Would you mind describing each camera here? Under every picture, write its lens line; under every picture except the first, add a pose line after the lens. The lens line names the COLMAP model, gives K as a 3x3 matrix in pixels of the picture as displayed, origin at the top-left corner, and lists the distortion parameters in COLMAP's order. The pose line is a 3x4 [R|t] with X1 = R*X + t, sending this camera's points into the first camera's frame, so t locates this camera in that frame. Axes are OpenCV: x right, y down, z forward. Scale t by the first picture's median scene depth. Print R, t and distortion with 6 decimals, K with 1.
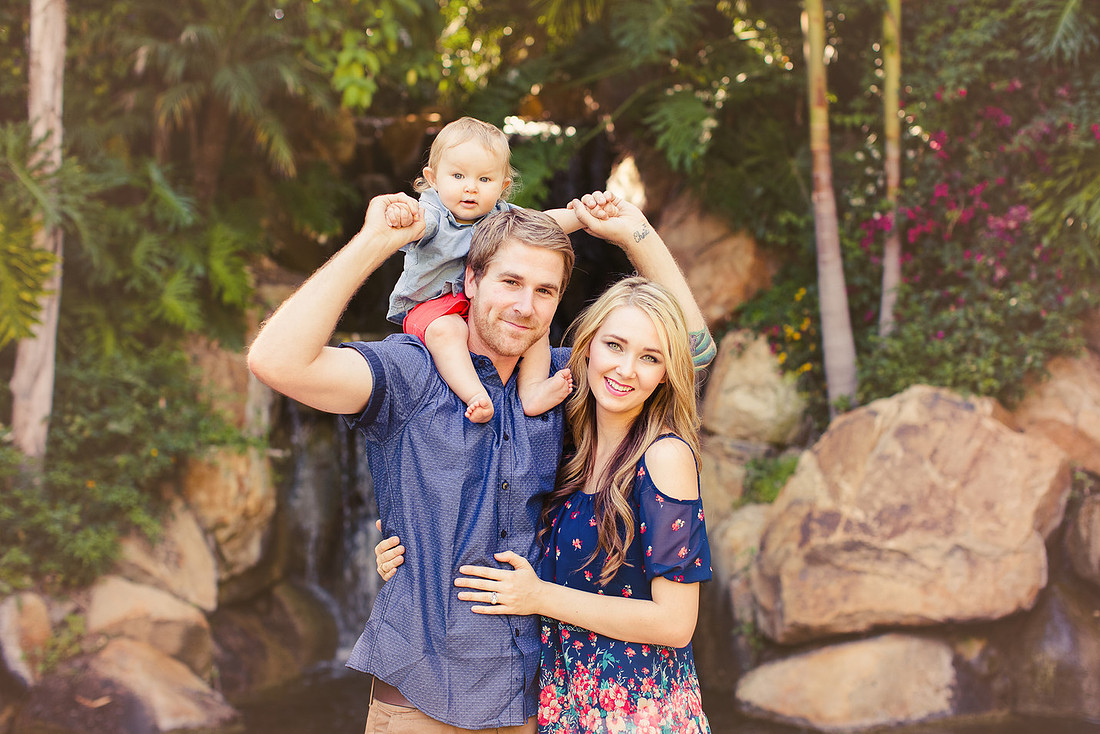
lens RADIAL K [[1580.7, 0, 550.0], [0, 1580.7, 367.0], [0, 0, 1]] dist [-0.155032, 0.077077]
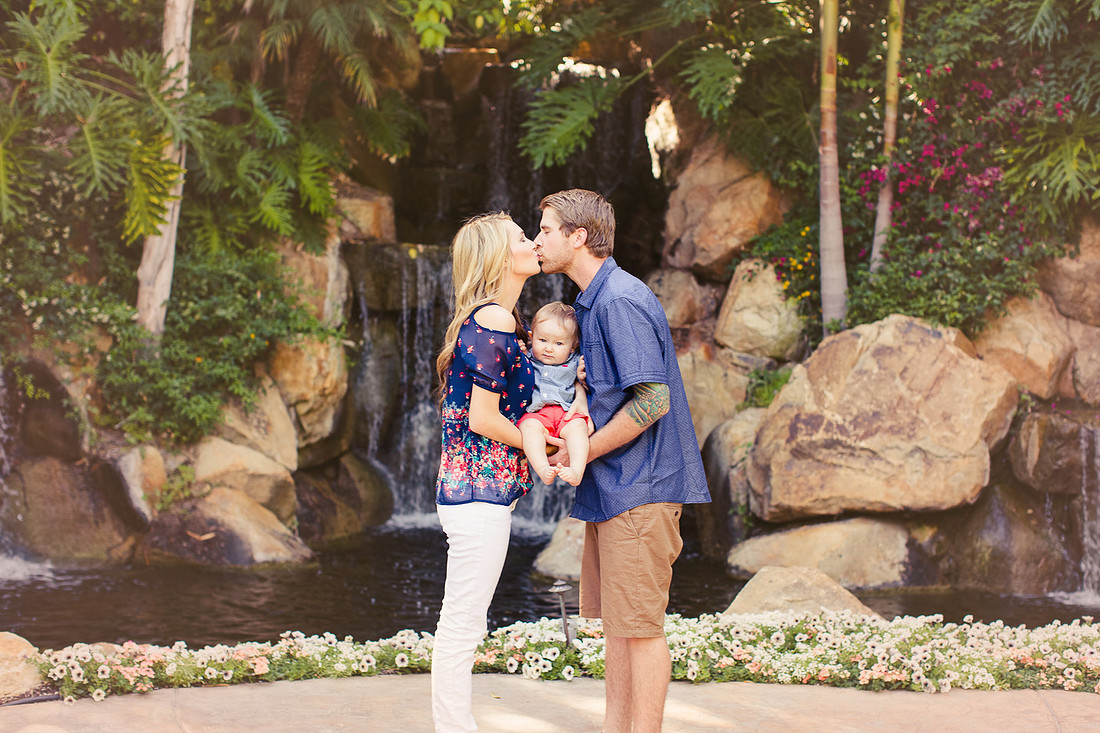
lens RADIAL K [[1580.7, 0, 550.0], [0, 1580.7, 366.5], [0, 0, 1]] dist [-0.155032, 0.077077]
pose [[0.998388, 0.054598, -0.015496, -0.006916], [-0.053691, 0.997103, 0.053882, 0.001184], [0.018393, -0.052963, 0.998427, -0.192131]]
